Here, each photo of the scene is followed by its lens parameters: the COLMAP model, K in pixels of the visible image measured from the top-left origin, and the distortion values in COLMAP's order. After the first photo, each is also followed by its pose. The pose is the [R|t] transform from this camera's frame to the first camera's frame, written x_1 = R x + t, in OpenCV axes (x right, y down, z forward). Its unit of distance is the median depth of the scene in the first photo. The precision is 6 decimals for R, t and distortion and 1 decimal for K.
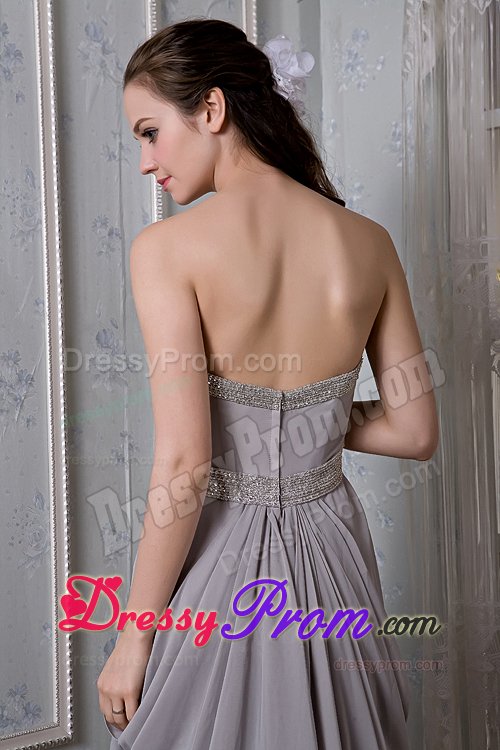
lens RADIAL K [[1410.1, 0, 252.3], [0, 1410.1, 403.9], [0, 0, 1]] dist [0.182456, 0.000000]
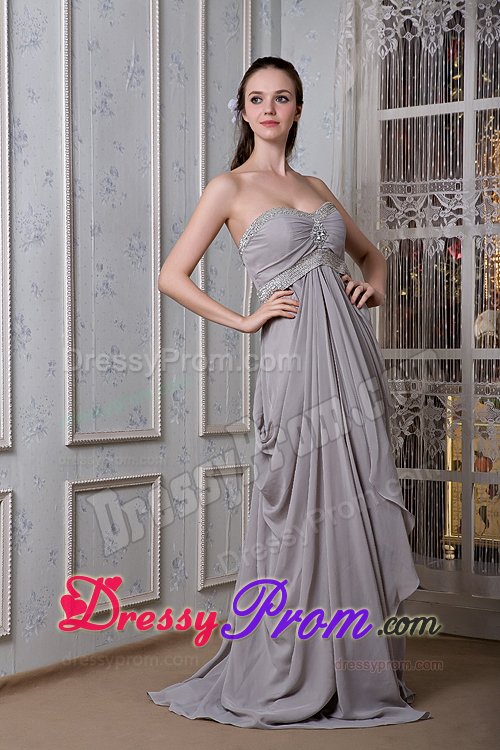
lens RADIAL K [[1629.1, 0, 227.5], [0, 1629.1, 405.3], [0, 0, 1]] dist [0.307189, 0.000000]
pose [[0.988732, 0.032428, 0.146140, -0.335110], [-0.036494, 0.999015, 0.025227, 0.125089], [-0.145178, -0.030276, 0.988942, -1.092424]]
